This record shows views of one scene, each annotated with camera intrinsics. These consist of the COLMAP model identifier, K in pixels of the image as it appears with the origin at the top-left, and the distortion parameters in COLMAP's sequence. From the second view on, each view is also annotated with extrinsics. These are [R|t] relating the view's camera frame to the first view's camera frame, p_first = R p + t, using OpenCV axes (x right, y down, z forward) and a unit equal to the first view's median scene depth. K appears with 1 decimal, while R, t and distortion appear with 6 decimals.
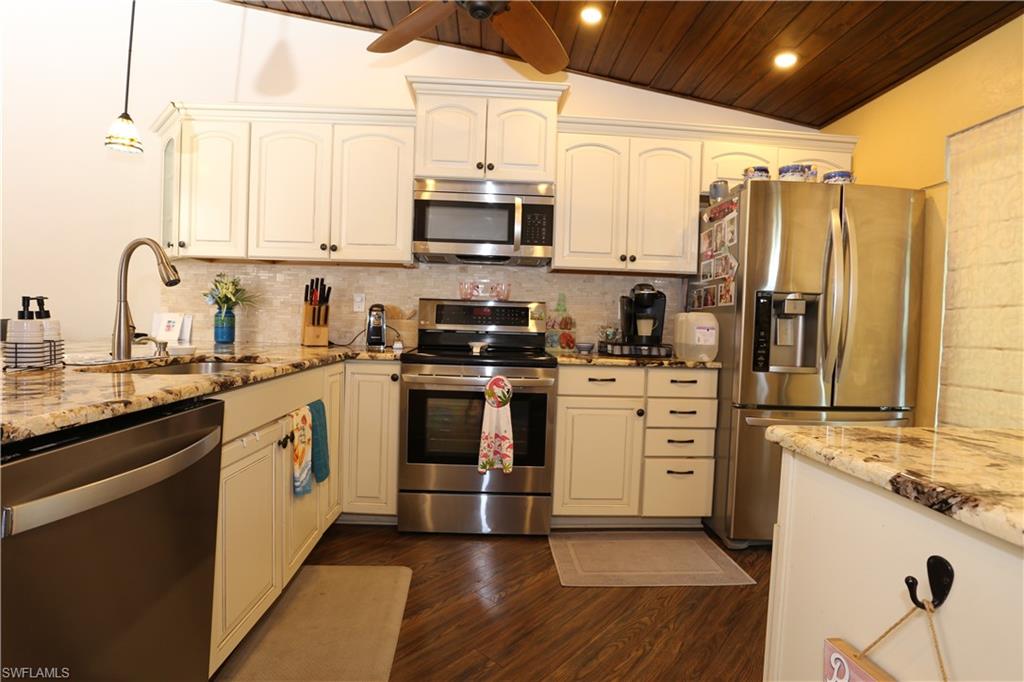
lens RADIAL K [[496.9, 0, 512.3], [0, 496.9, 335.9], [0, 0, 1]] dist [-0.079090, 0.030113]
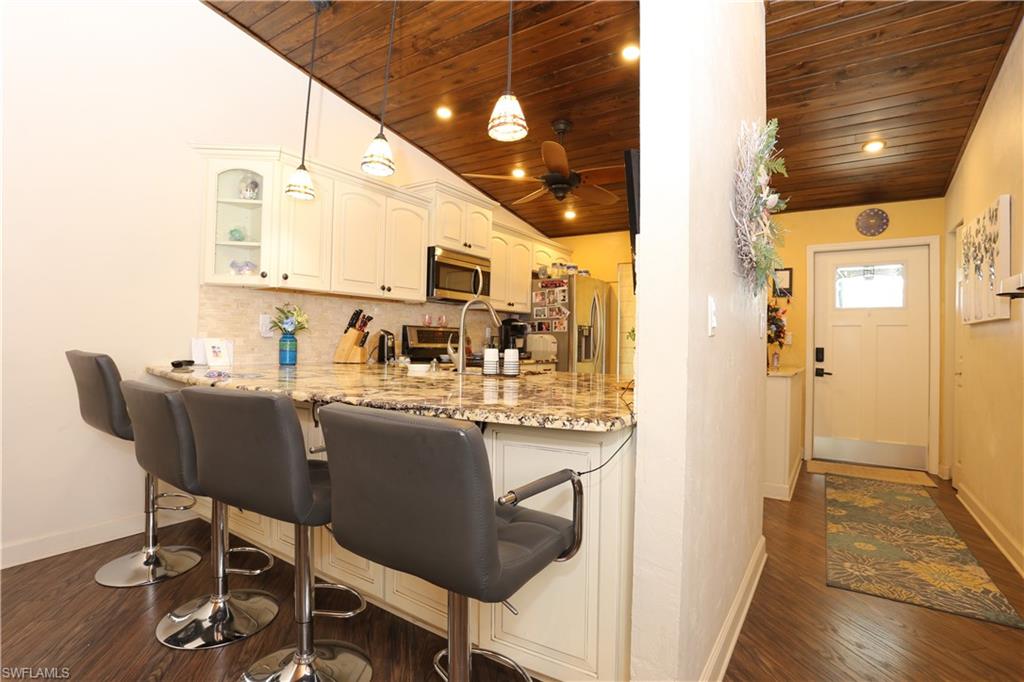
lens RADIAL K [[496.9, 0, 512.3], [0, 496.9, 335.9], [0, 0, 1]] dist [-0.079090, 0.030113]
pose [[0.595981, -0.012308, 0.802905, -1.362947], [0.023453, 0.999723, -0.002084, -0.043240], [-0.802656, 0.020073, 0.596104, -0.084030]]
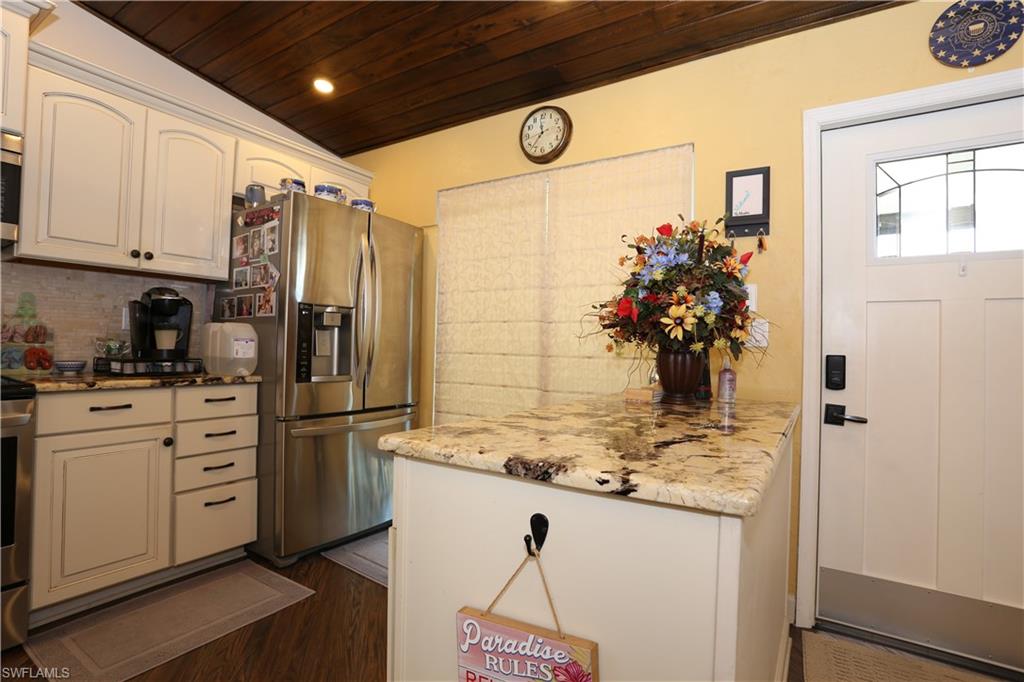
lens RADIAL K [[496.9, 0, 512.3], [0, 496.9, 335.9], [0, 0, 1]] dist [-0.079090, 0.030113]
pose [[0.580537, -0.001995, 0.814231, -0.061351], [0.017016, 0.999808, -0.009683, -0.005950], [-0.814056, 0.019476, 0.580460, 0.051879]]
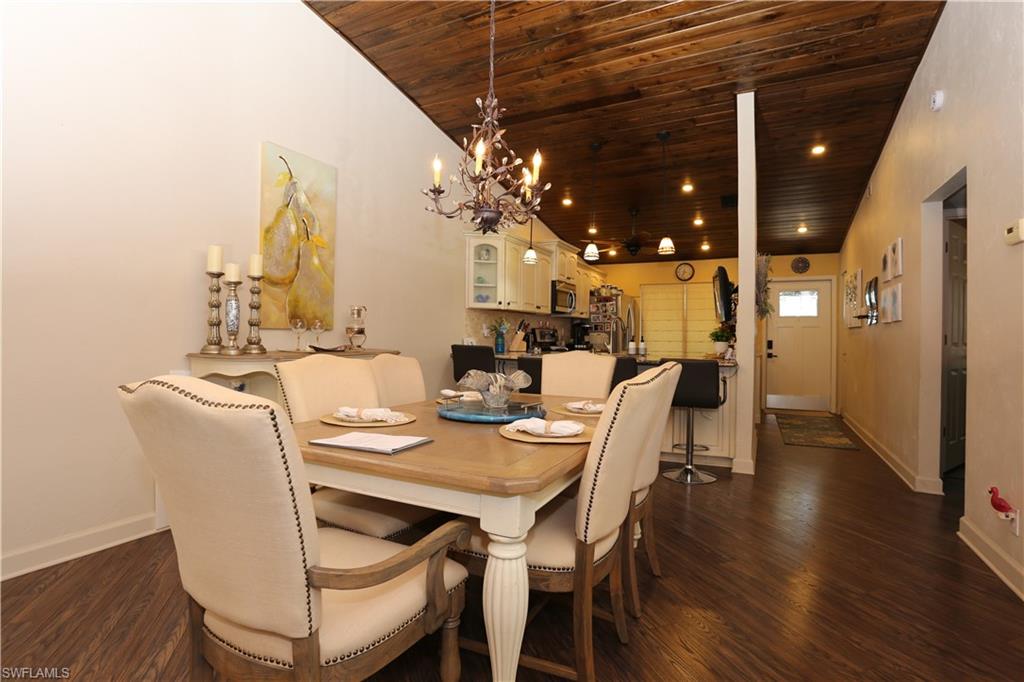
lens RADIAL K [[496.9, 0, 512.3], [0, 496.9, 335.9], [0, 0, 1]] dist [-0.079090, 0.030113]
pose [[0.498347, -0.025072, 0.866615, -2.658439], [0.027897, 0.999528, 0.012875, -0.087422], [-0.866529, 0.017760, 0.498811, -0.047298]]
